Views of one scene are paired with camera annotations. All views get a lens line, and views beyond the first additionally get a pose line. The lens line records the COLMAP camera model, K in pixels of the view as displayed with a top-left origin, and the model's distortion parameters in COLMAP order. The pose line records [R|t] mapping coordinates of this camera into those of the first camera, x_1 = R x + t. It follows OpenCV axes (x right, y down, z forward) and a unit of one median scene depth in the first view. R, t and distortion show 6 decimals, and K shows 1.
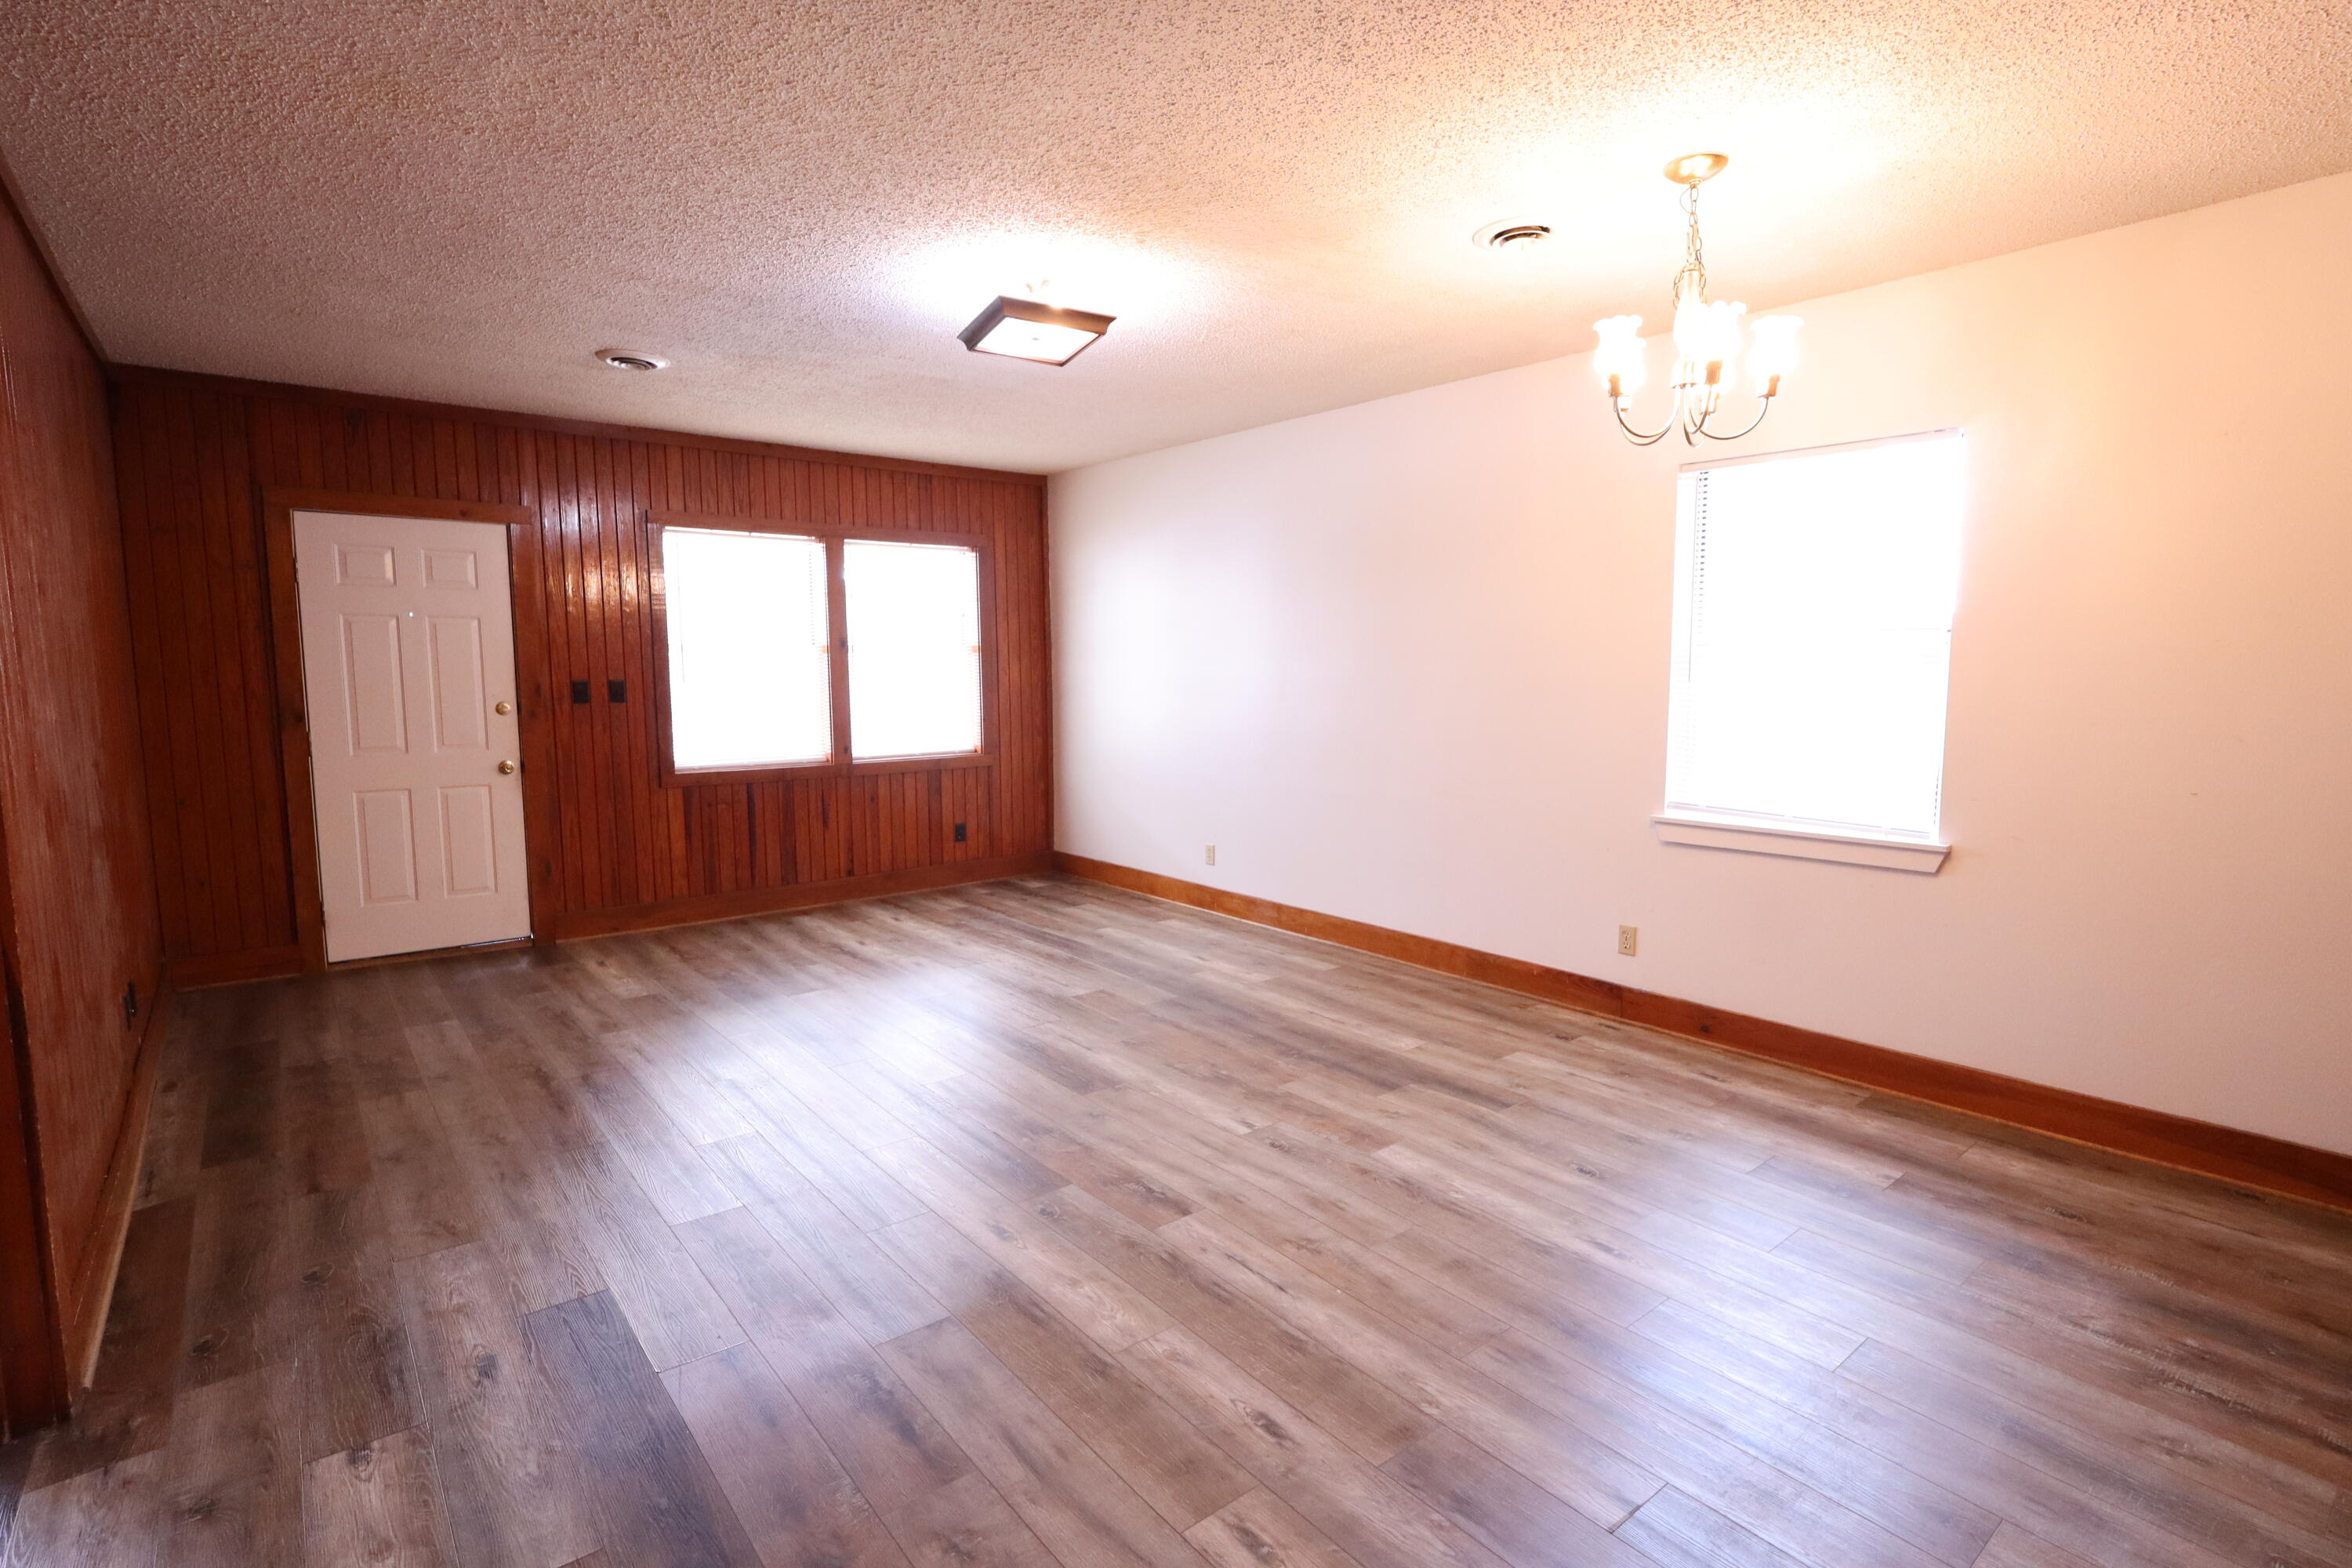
lens RADIAL K [[1107.3, 0, 1176.0], [0, 1107.3, 784.0], [0, 0, 1]] dist [-0.019052, 0.000412]
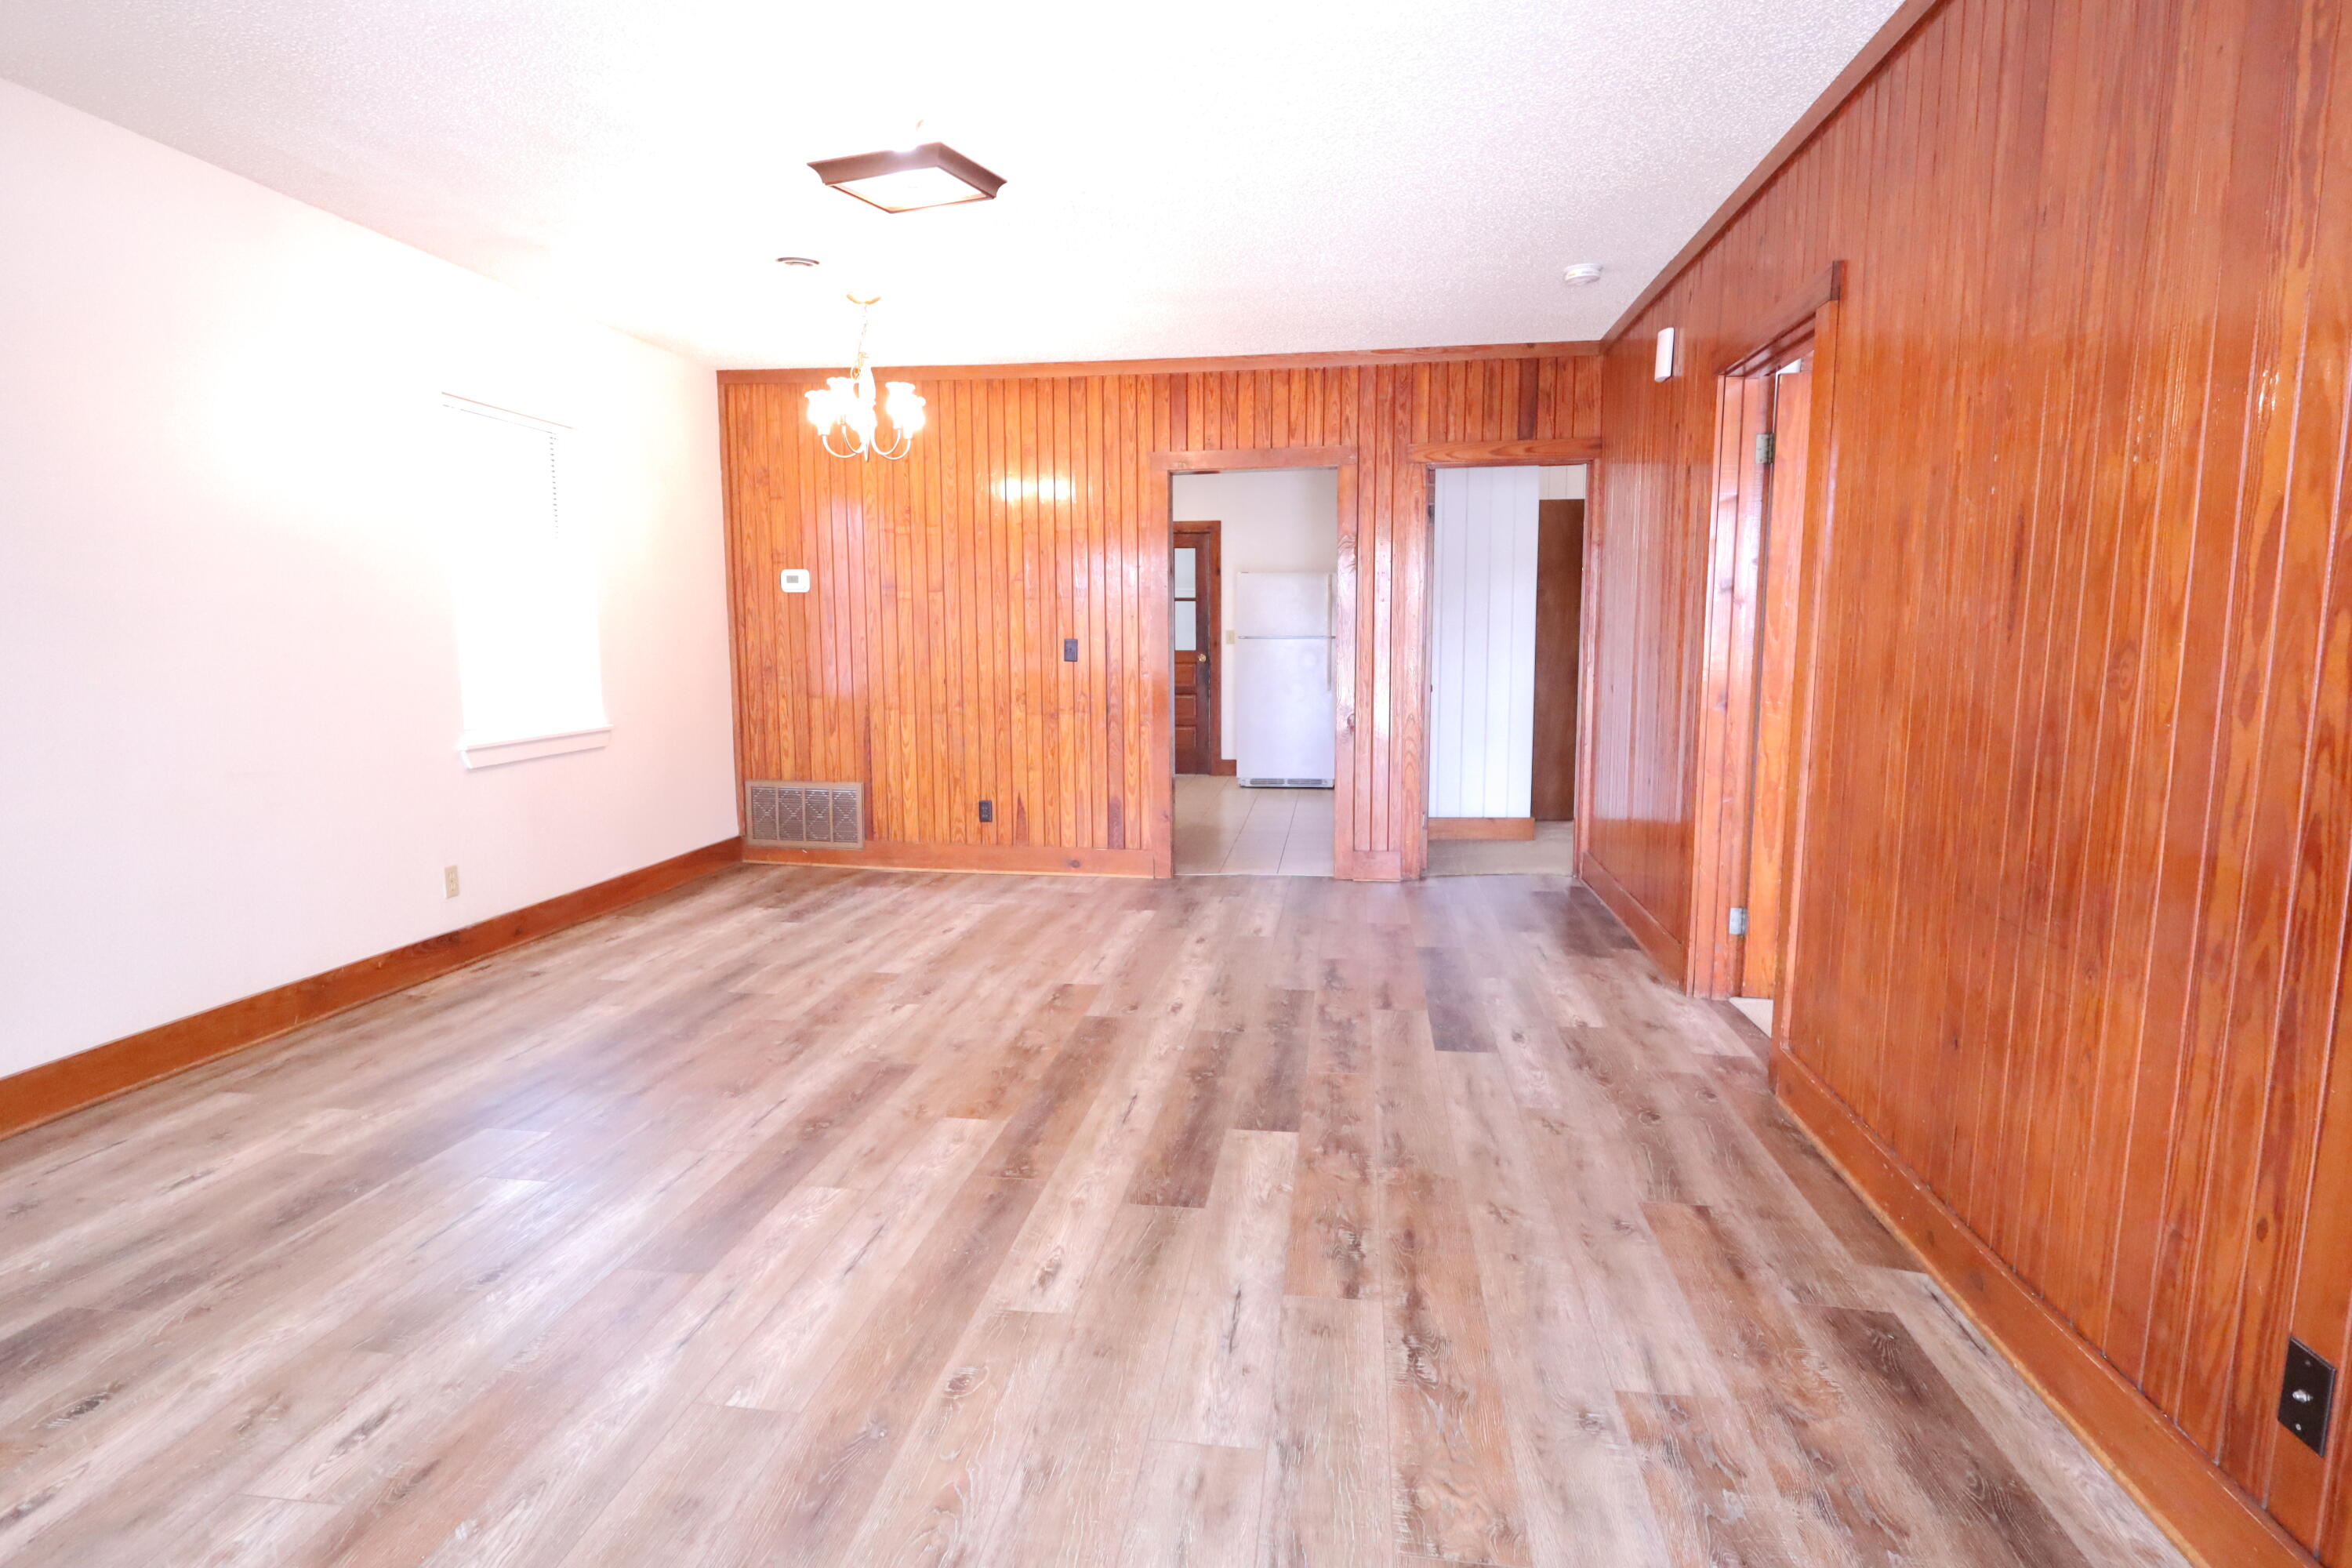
lens RADIAL K [[1258.0, 0, 1150.7], [0, 1258.0, 782.3], [0, 0, 1]] dist [-0.001490, -0.000115]
pose [[-0.661679, -0.092030, 0.744118, -0.782317], [0.082235, 0.977544, 0.194023, -0.101865], [-0.745264, 0.189573, -0.639252, 1.216637]]
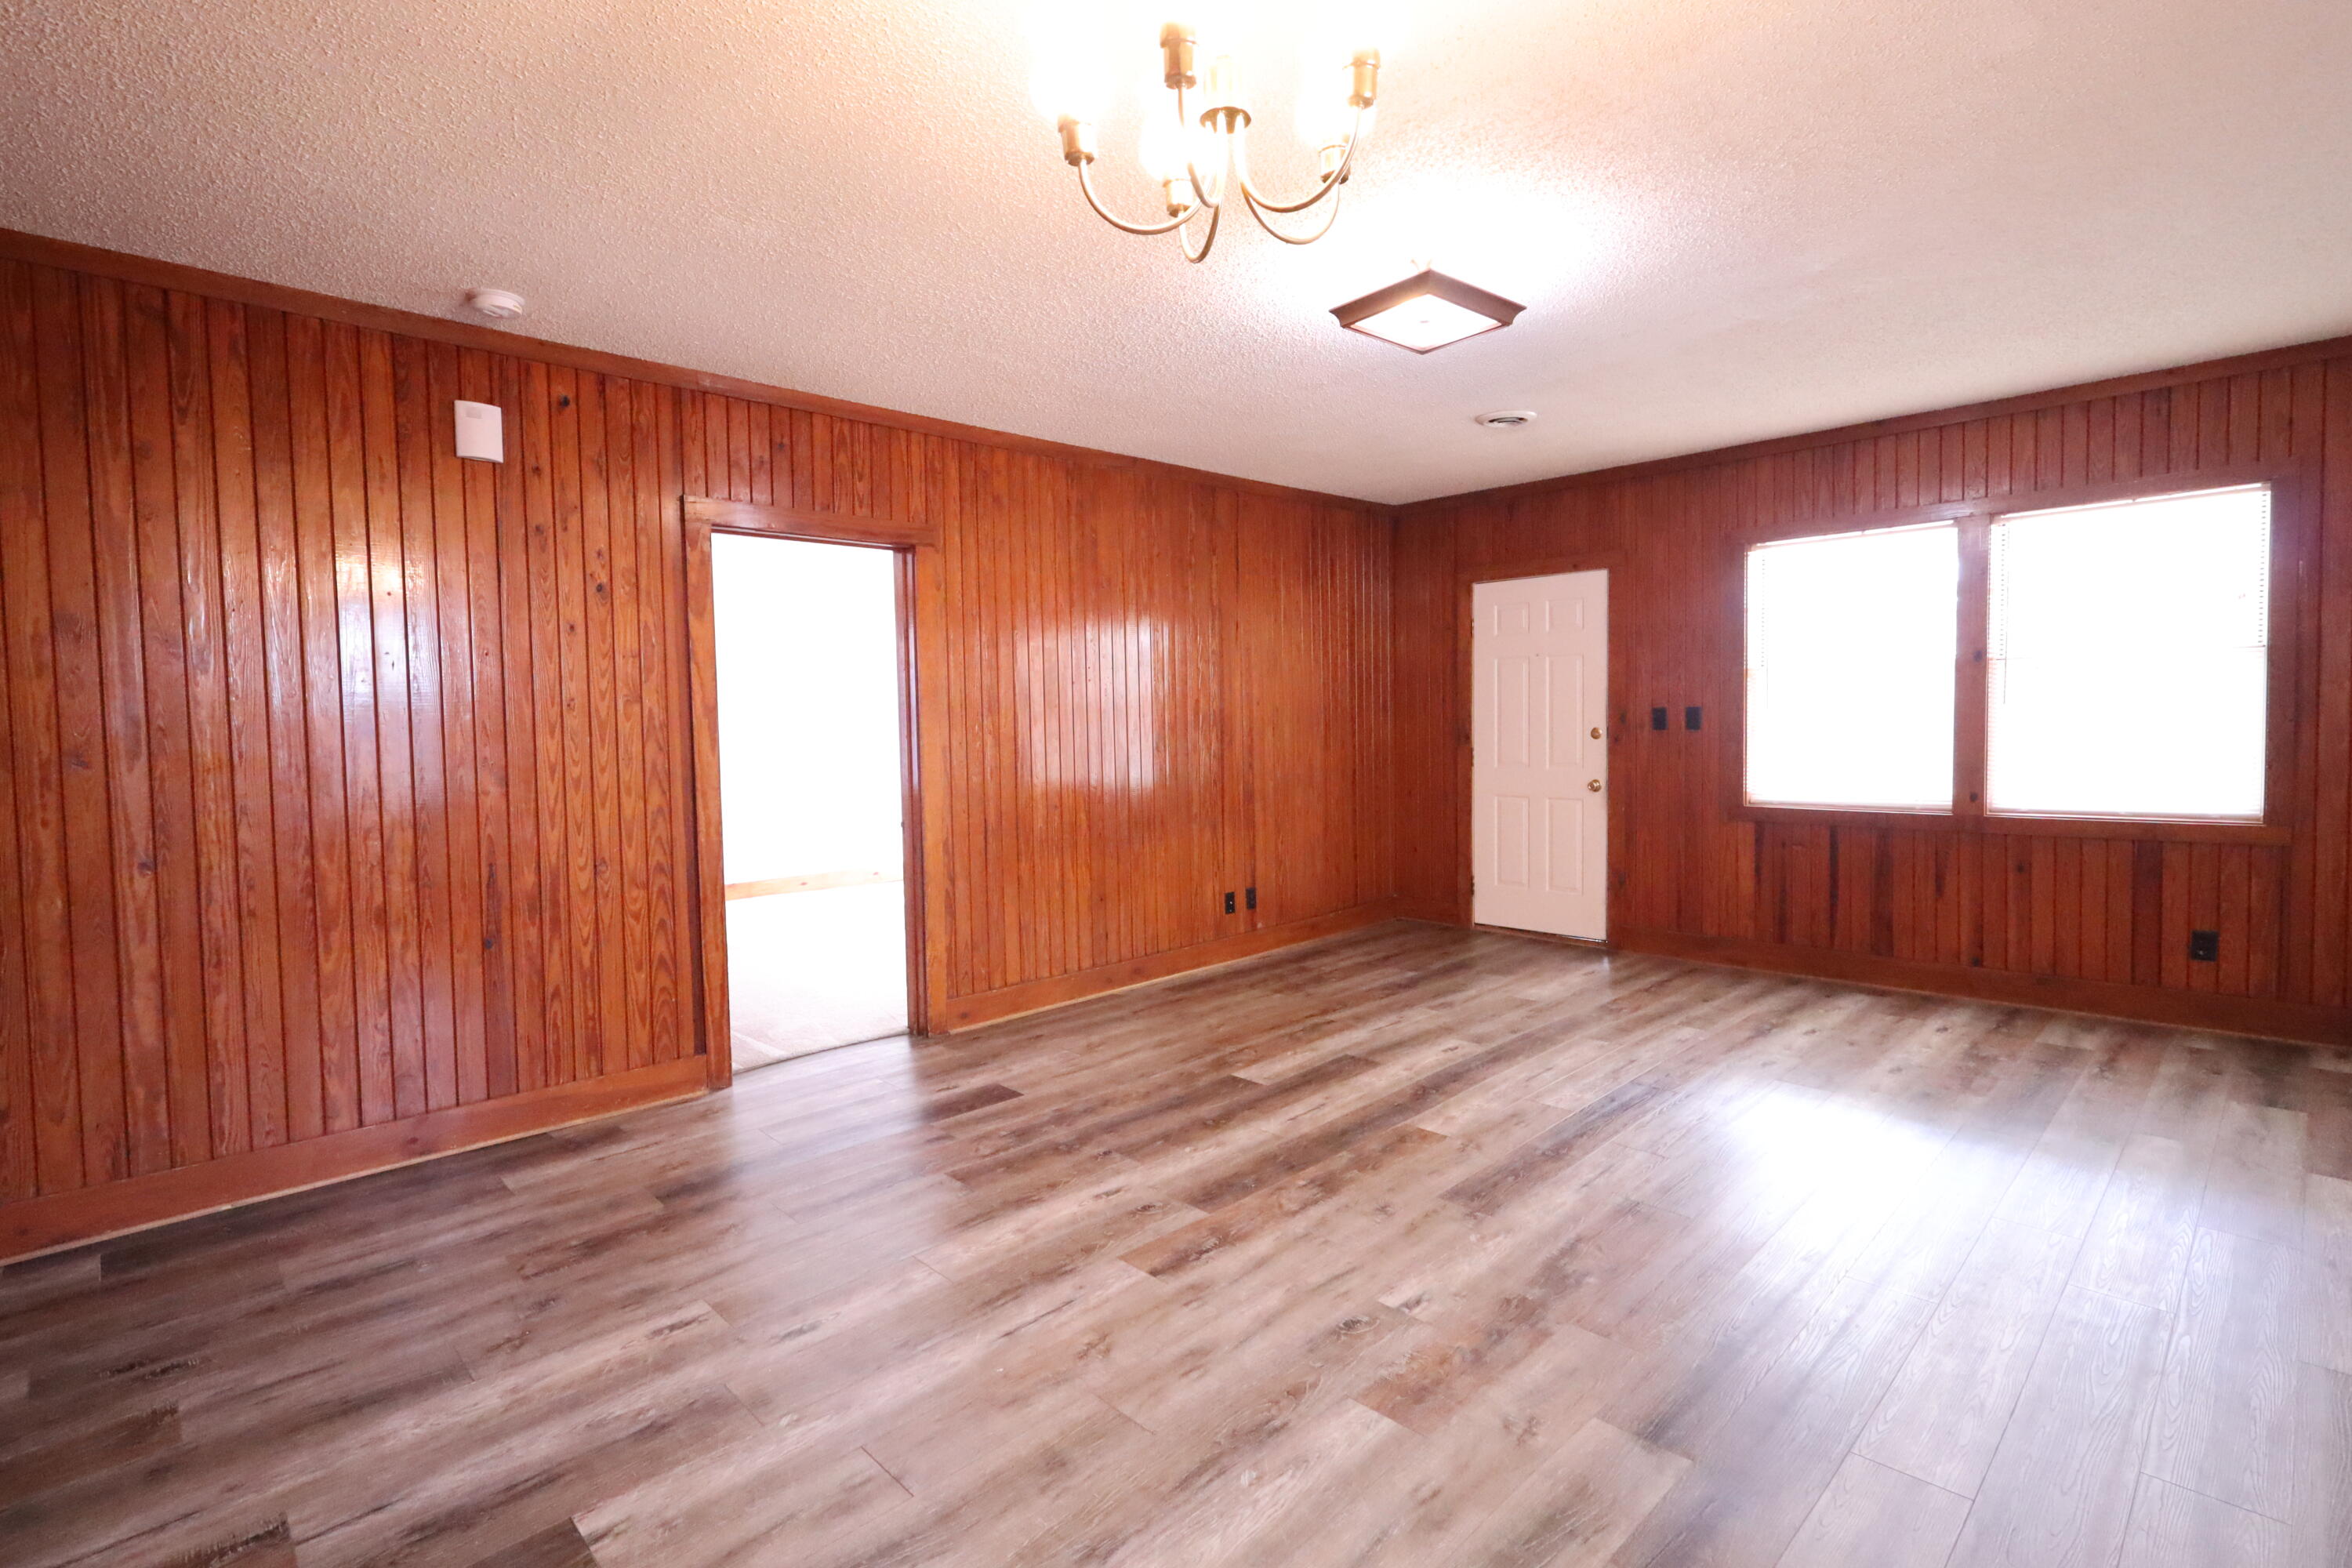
lens RADIAL K [[1107.3, 0, 1176.0], [0, 1107.3, 784.0], [0, 0, 1]] dist [-0.019052, 0.000412]
pose [[0.082869, 0.060522, -0.994721, 0.594870], [-0.084618, 0.994977, 0.053488, -0.050412], [0.992961, 0.079739, 0.087574, 0.582830]]
